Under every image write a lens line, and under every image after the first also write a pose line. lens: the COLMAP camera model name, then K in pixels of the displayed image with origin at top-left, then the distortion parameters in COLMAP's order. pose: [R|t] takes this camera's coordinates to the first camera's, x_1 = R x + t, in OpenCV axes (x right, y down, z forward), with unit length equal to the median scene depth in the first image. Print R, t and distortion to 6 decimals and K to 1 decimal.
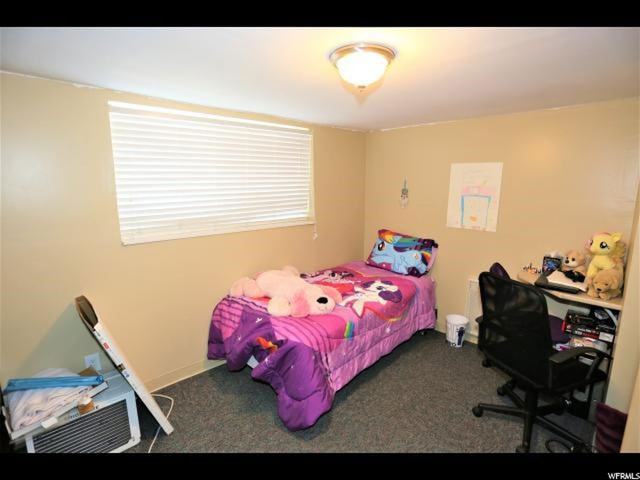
lens RADIAL K [[310.3, 0, 316.6], [0, 310.3, 241.9], [0, 0, 1]] dist [-0.070156, 0.029963]
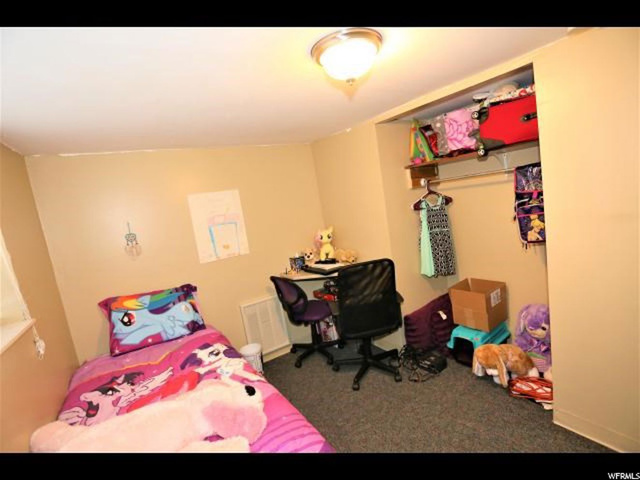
lens RADIAL K [[310.3, 0, 316.6], [0, 310.3, 241.9], [0, 0, 1]] dist [-0.070156, 0.029963]
pose [[0.194256, -0.152660, 0.968999, -0.371304], [0.327675, 0.941174, 0.082587, -0.073551], [-0.924605, 0.301474, 0.232852, 0.466140]]
